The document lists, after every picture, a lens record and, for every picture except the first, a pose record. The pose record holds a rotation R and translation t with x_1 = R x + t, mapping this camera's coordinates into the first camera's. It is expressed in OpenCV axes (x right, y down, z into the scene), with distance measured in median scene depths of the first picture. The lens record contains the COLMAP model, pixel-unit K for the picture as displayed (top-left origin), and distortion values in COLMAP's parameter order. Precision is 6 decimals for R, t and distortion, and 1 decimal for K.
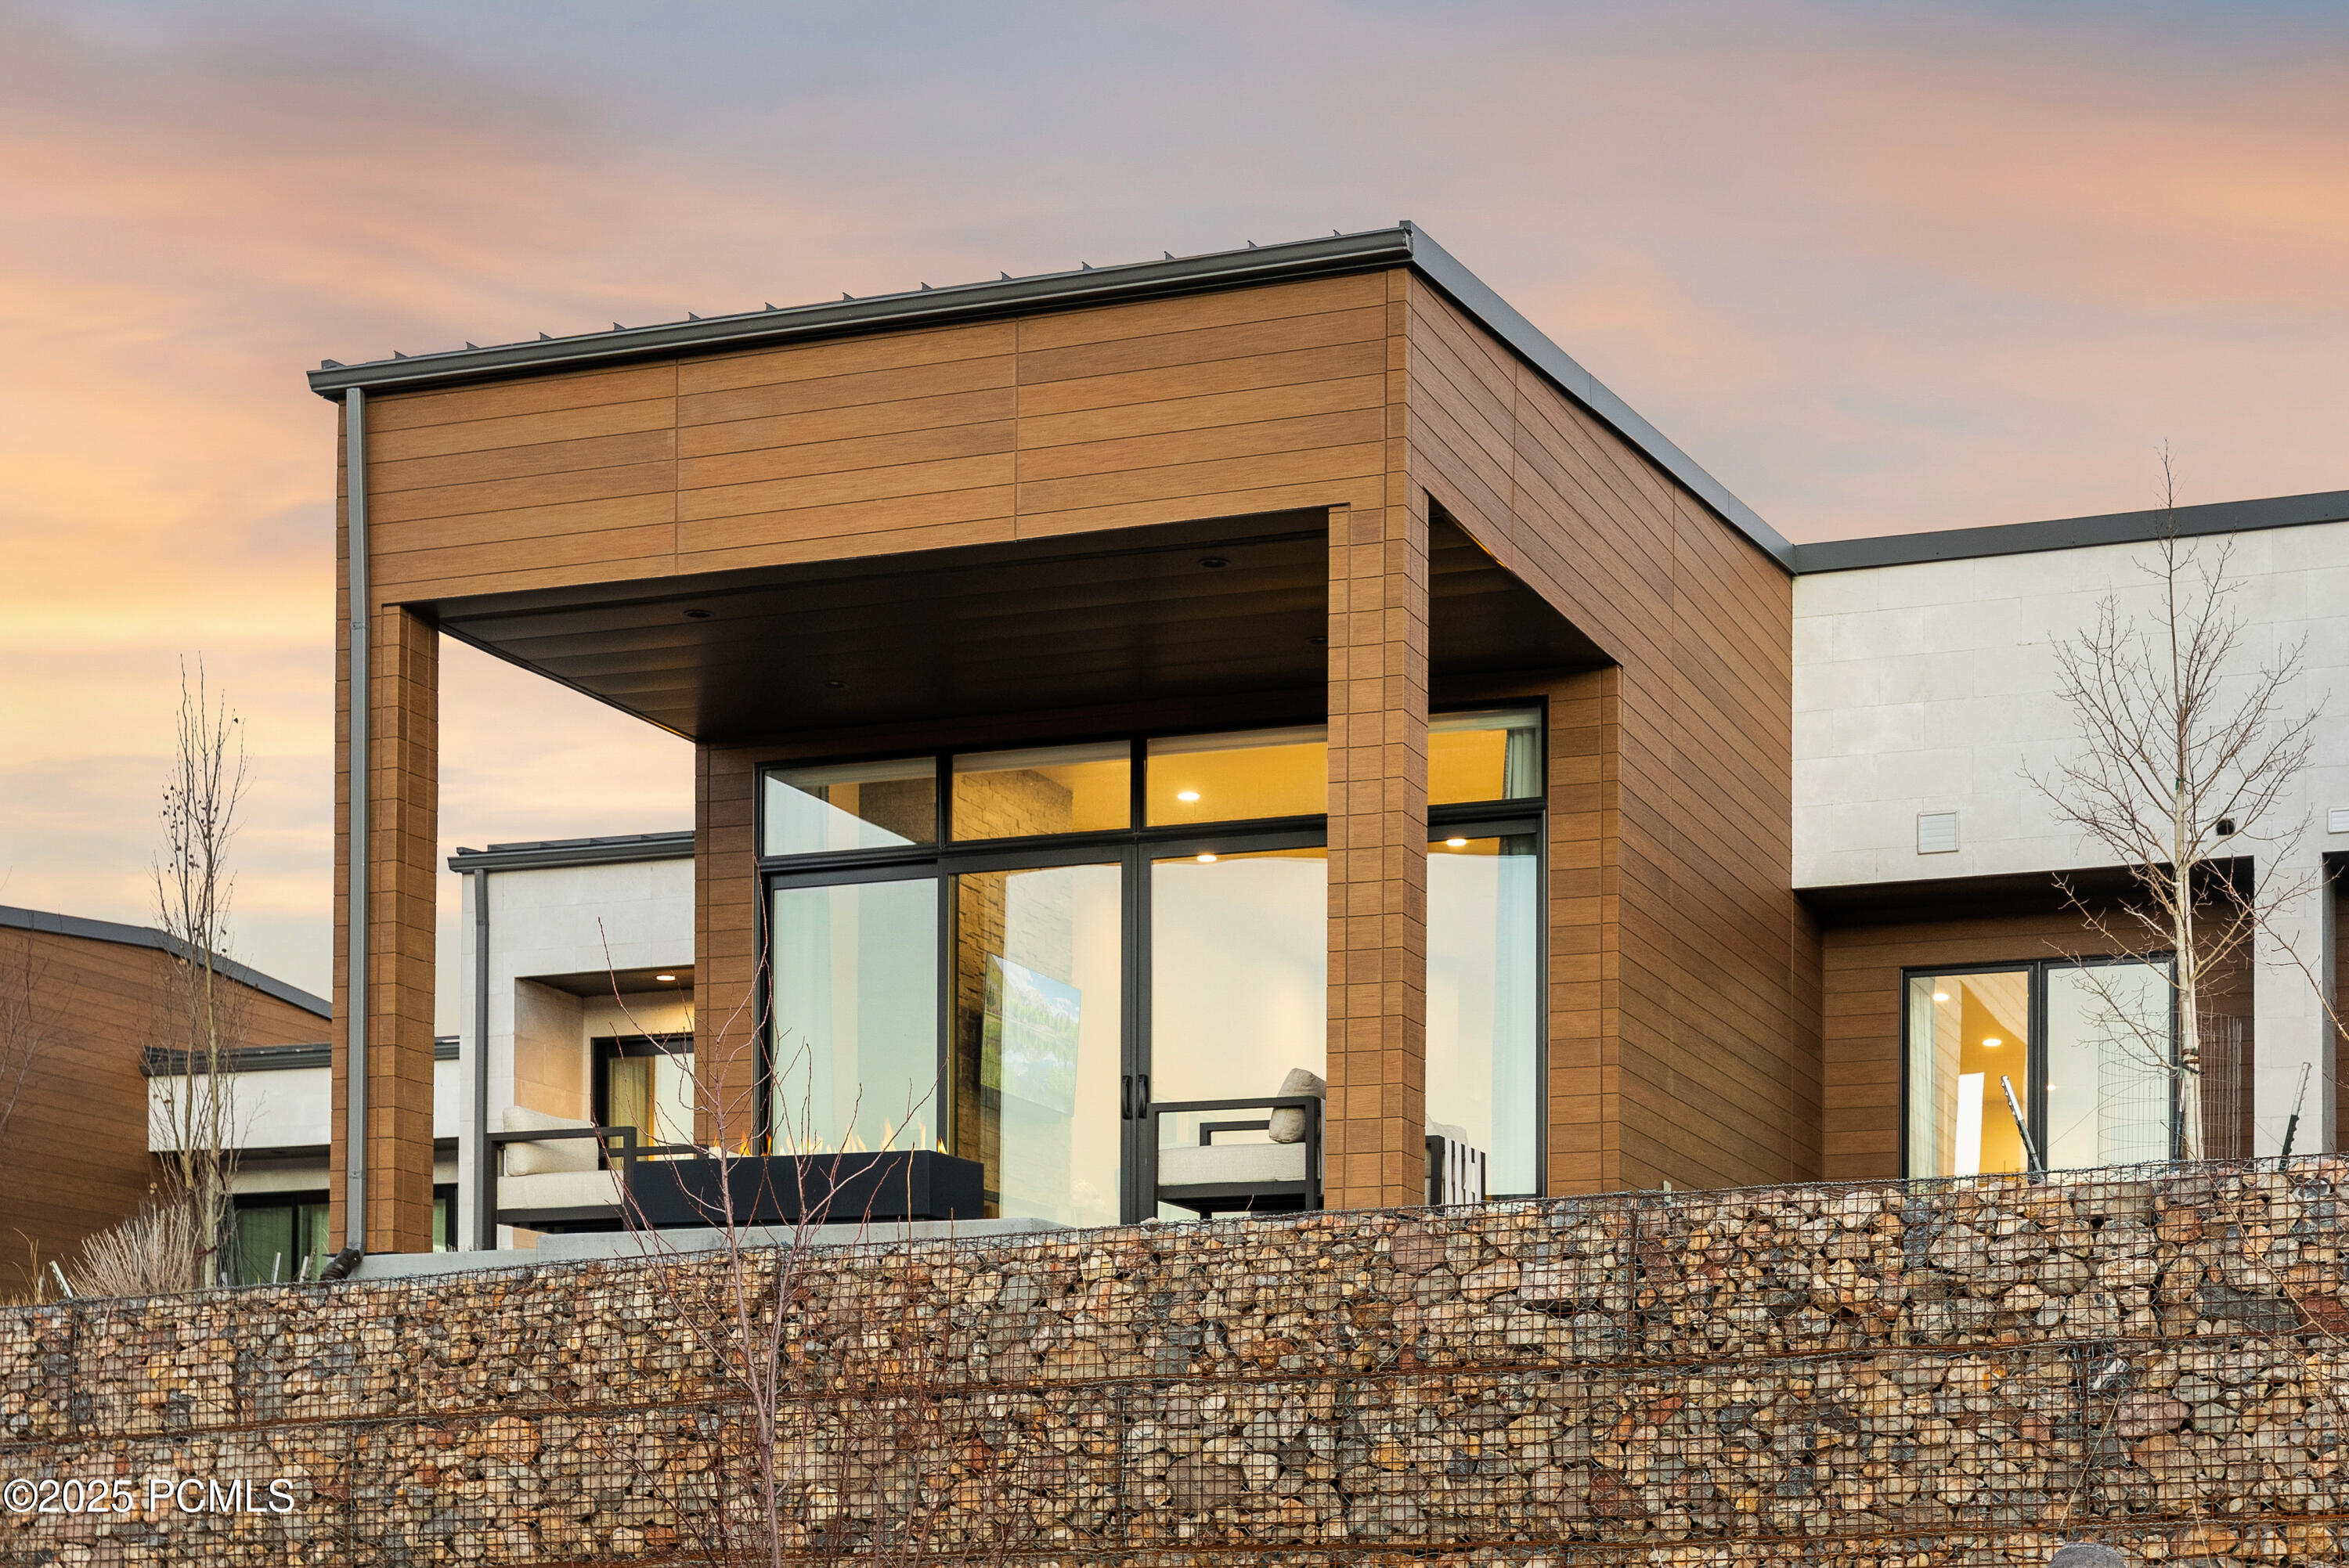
lens RADIAL K [[3733.5, 0, 1433.6], [0, 3733.5, 620.5], [0, 0, 1]] dist [-0.001831, 0.045801]
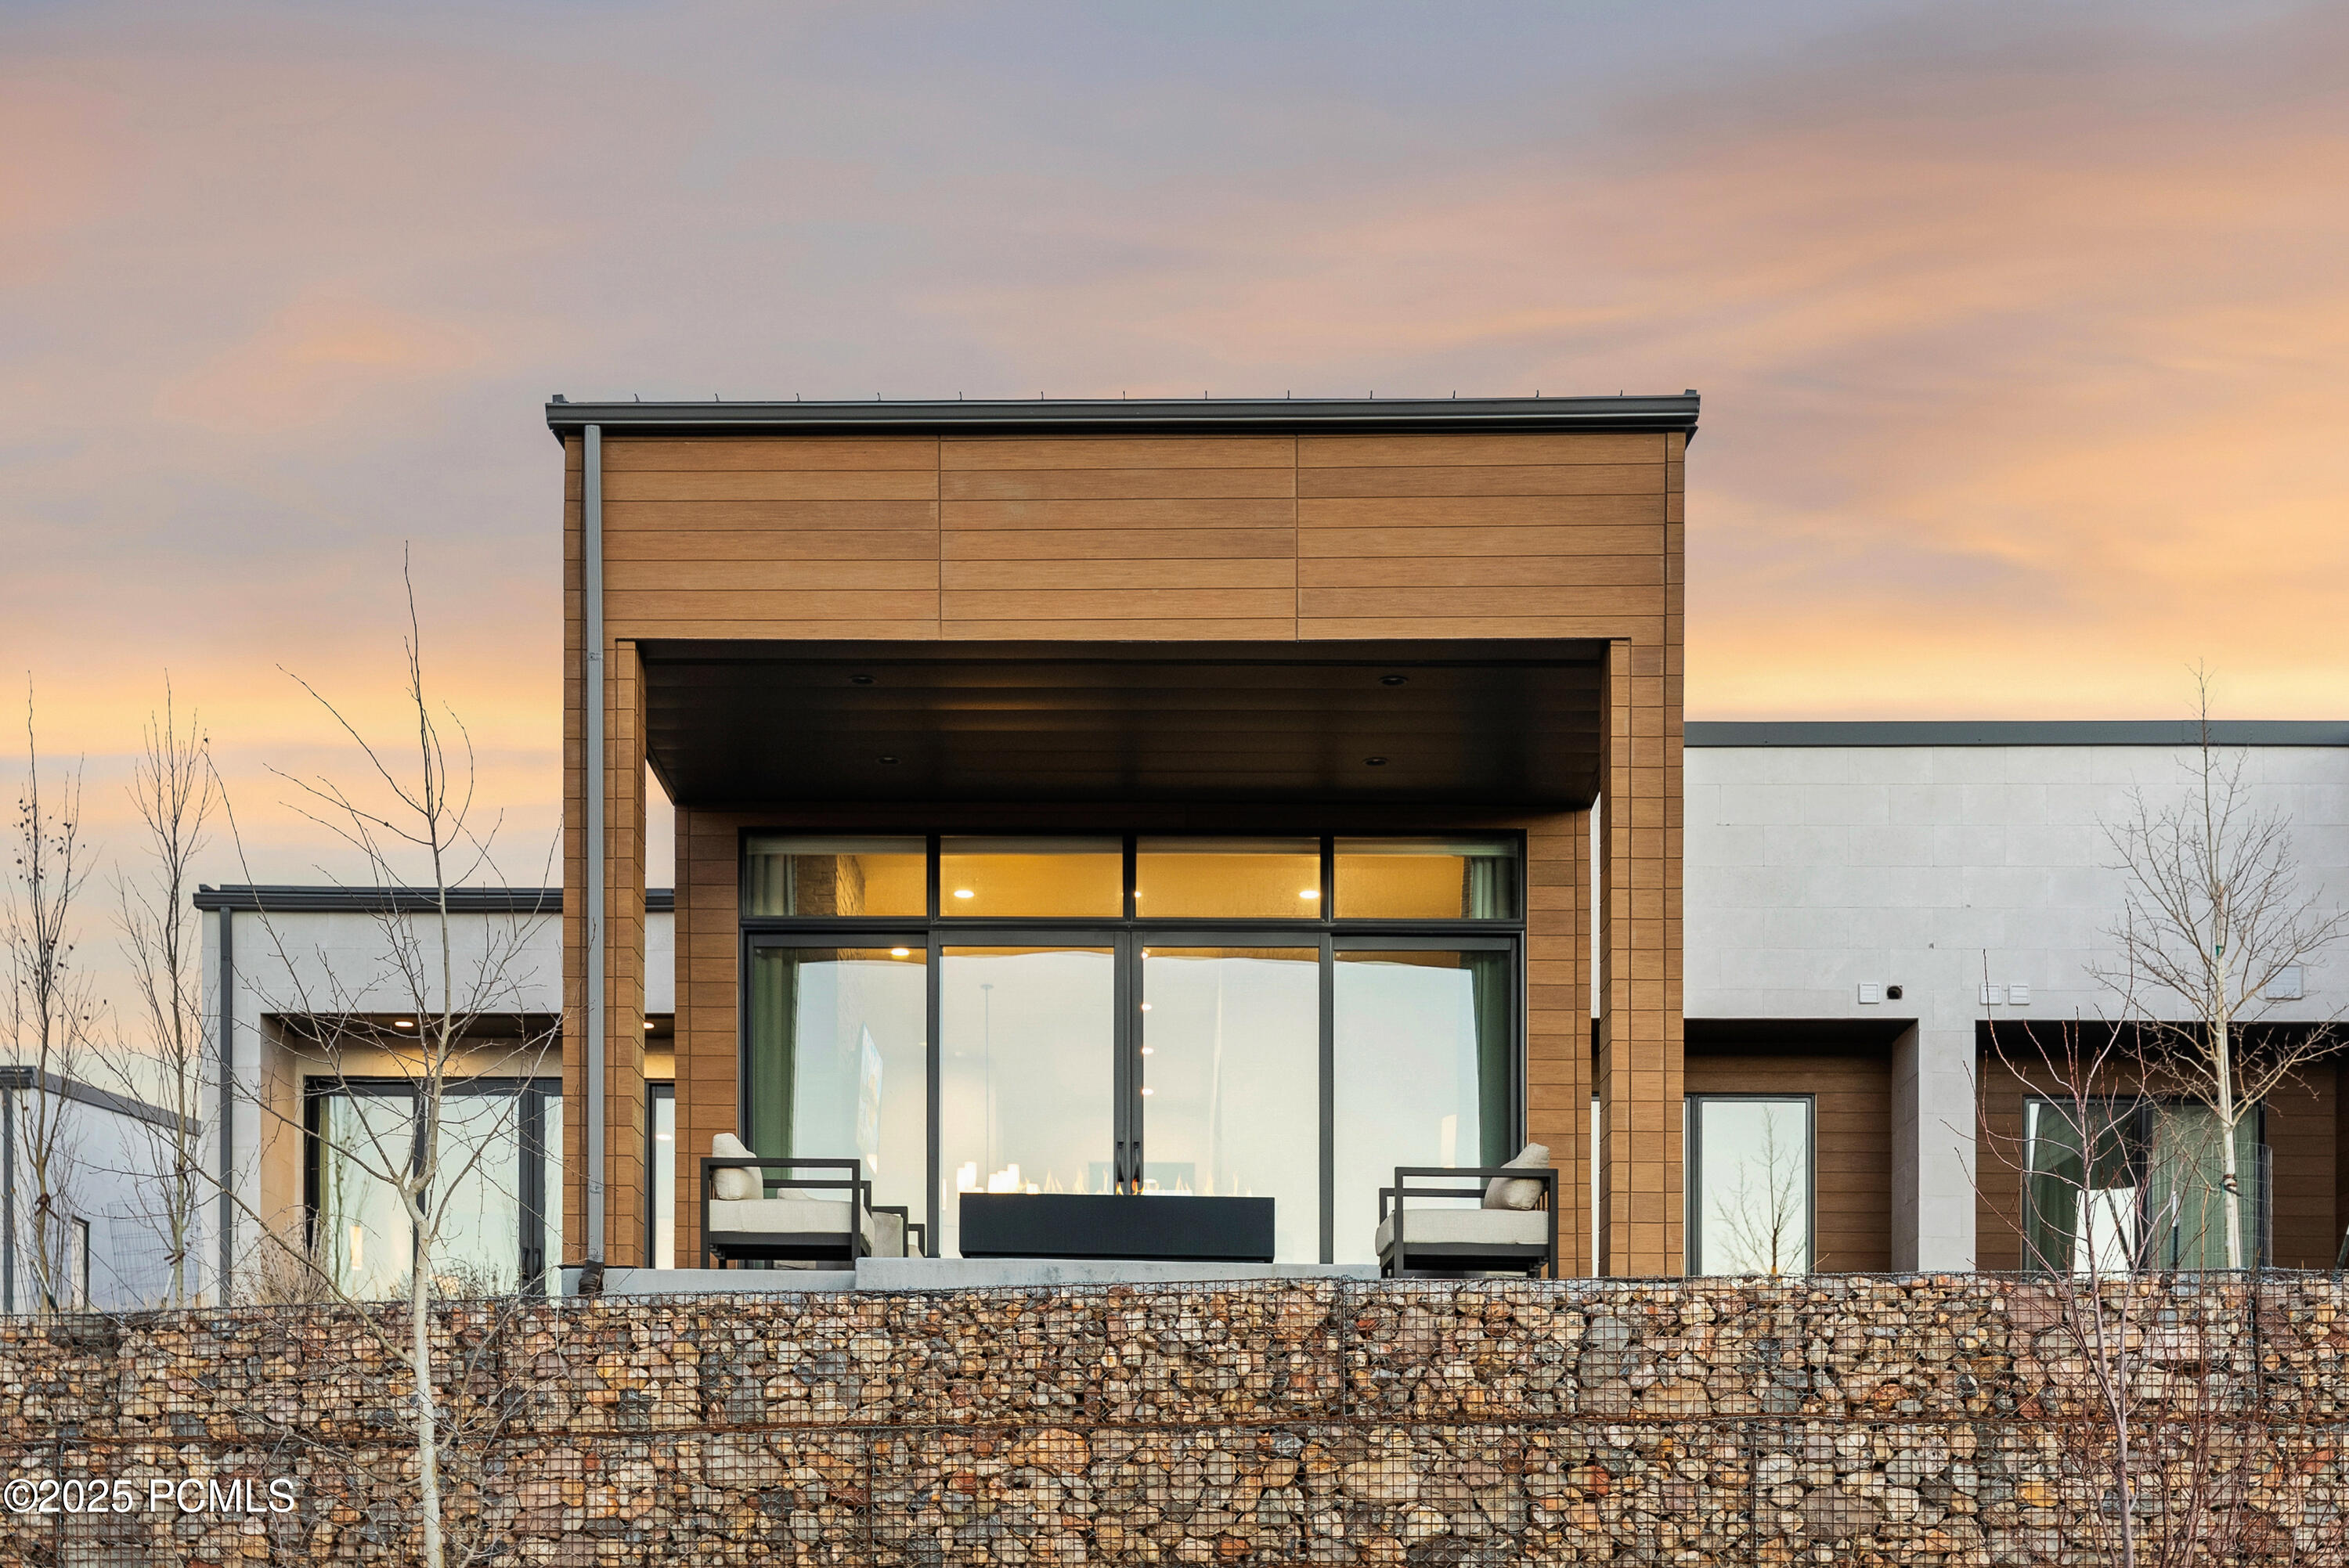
lens RADIAL K [[3170.2, 0, 1172.8], [0, 3170.2, 901.4], [0, 0, 1]] dist [-0.010927, 0.044464]
pose [[0.958865, 0.083086, 0.271429, -0.458029], [-0.091103, 0.995696, 0.017048, 0.048577], [-0.268844, -0.041075, 0.962307, 0.148214]]
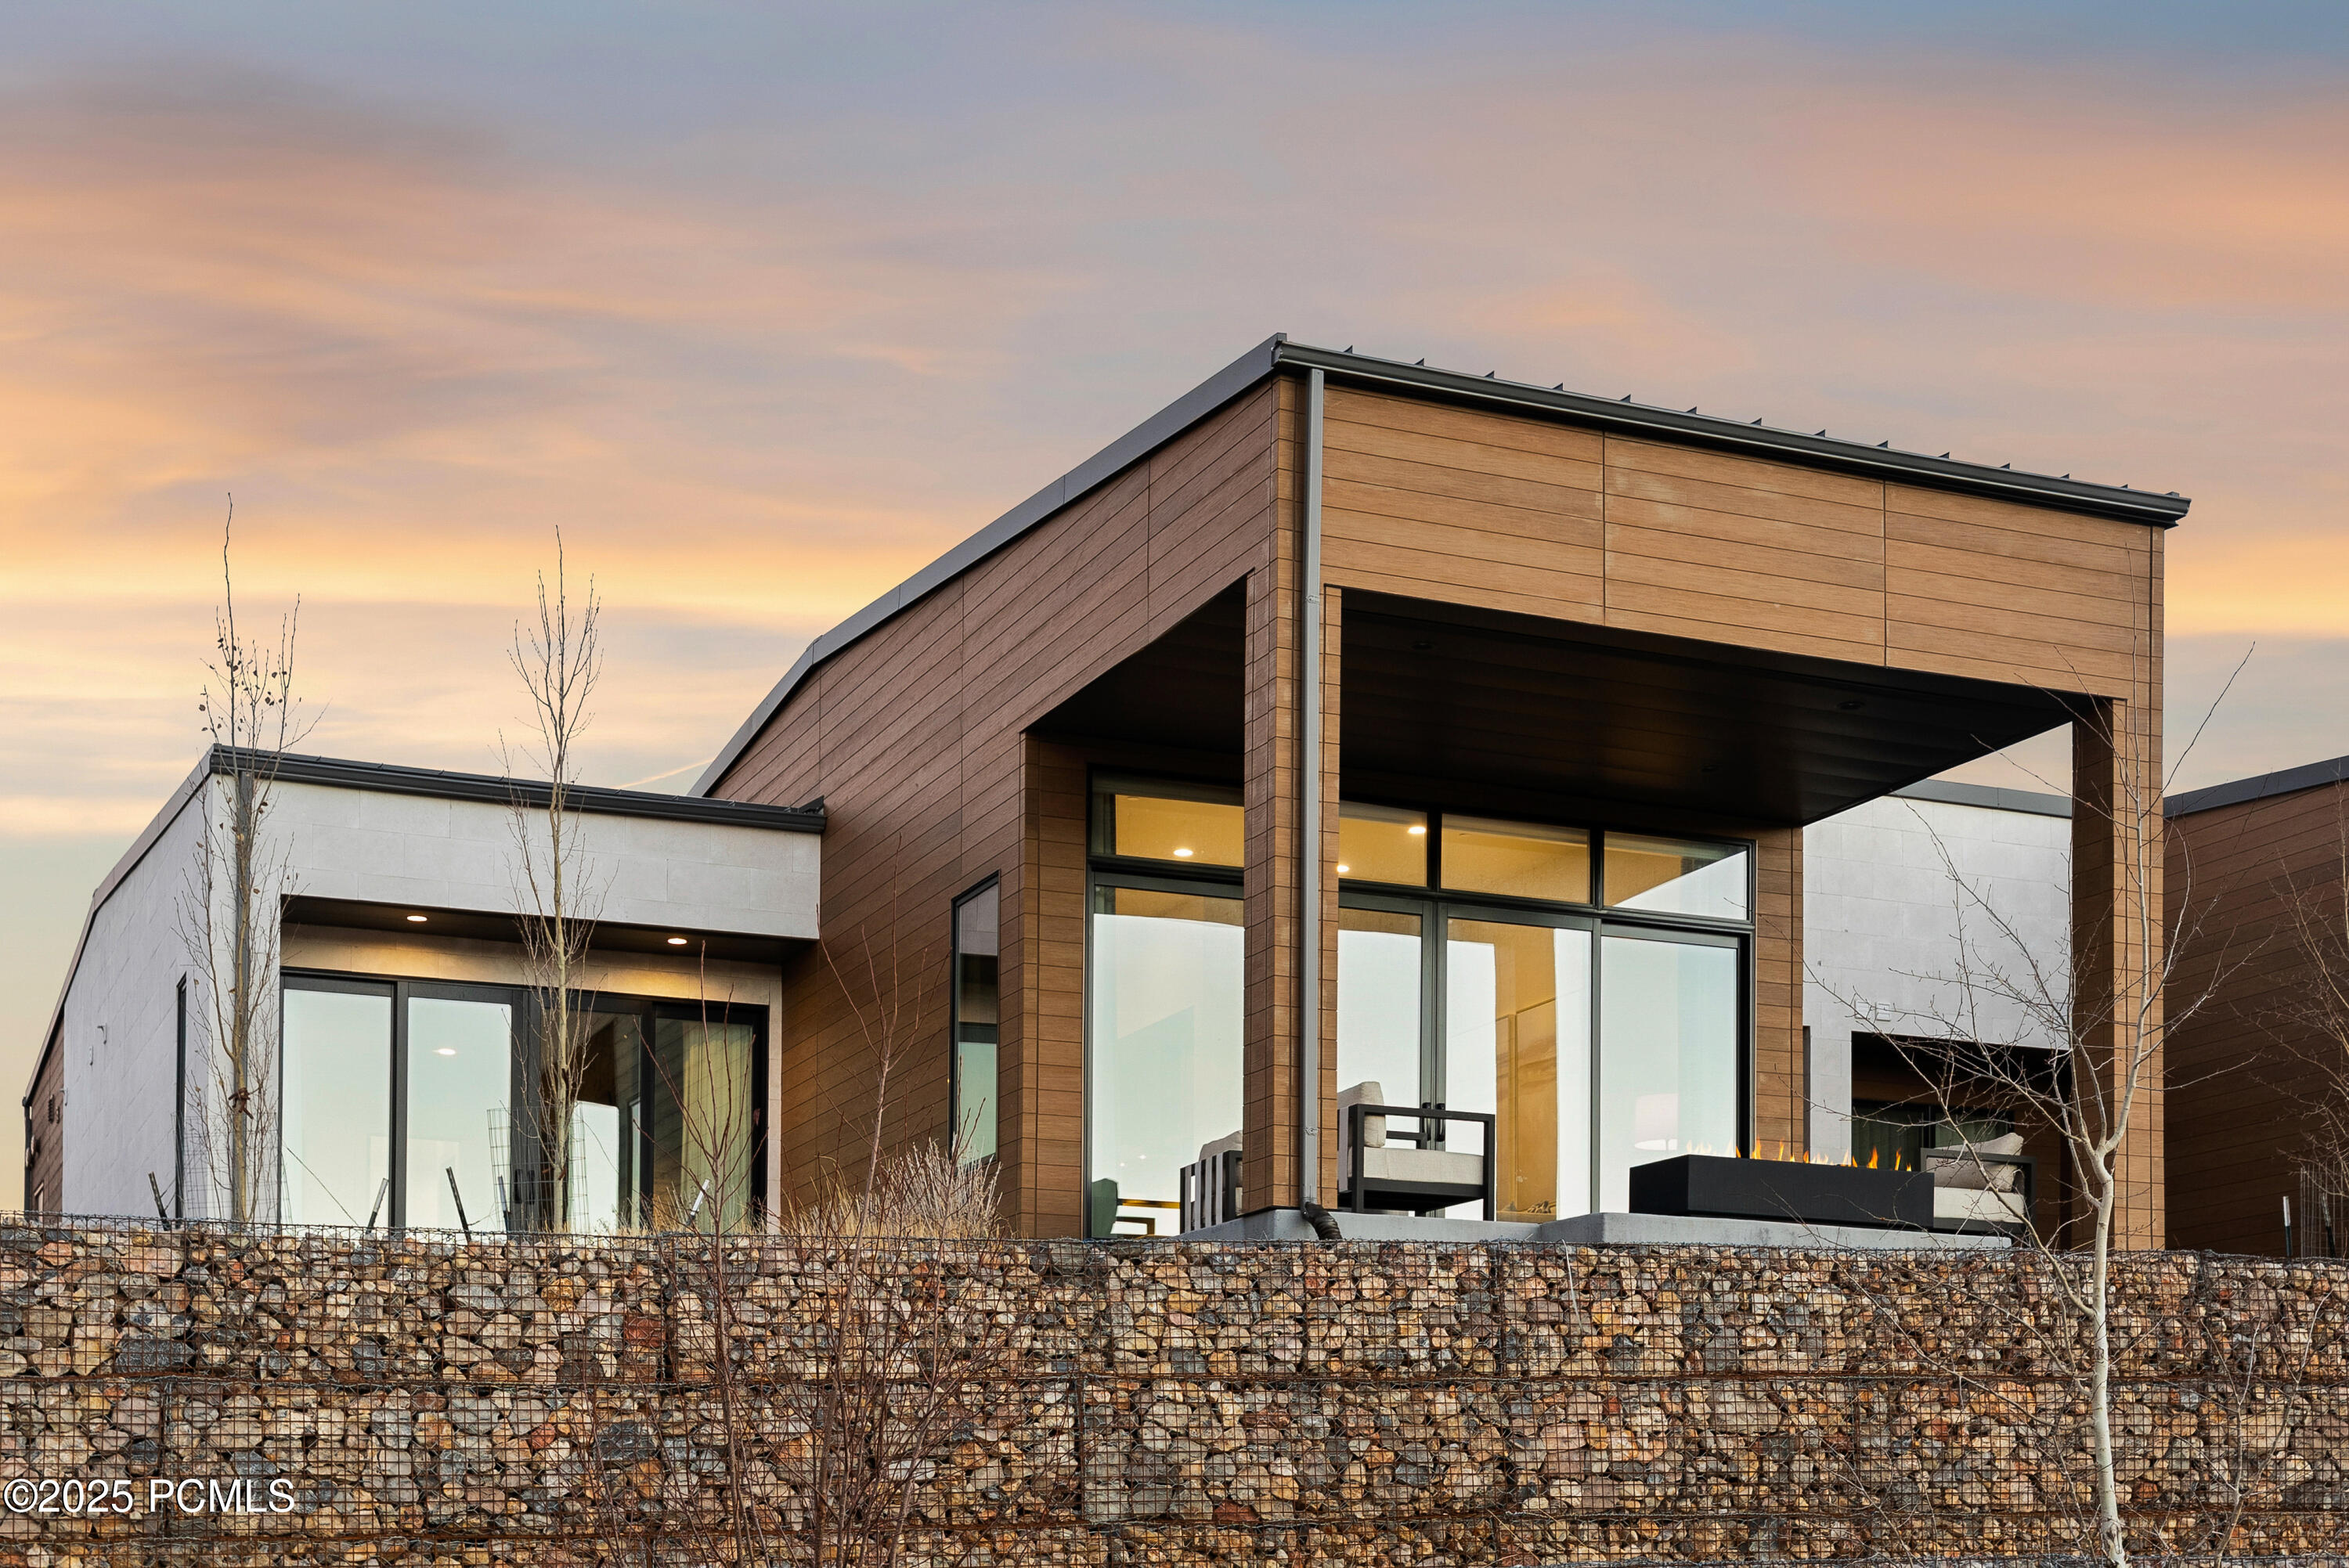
lens RADIAL K [[3145.2, 0, 1174.5], [0, 3145.2, 784.0], [0, 0, 1]] dist [-0.010668, 0.029369]
pose [[0.730352, 0.178451, 0.659349, -1.076180], [-0.179766, 0.981459, -0.066505, 0.141353], [-0.658992, -0.069956, 0.748890, 0.455592]]
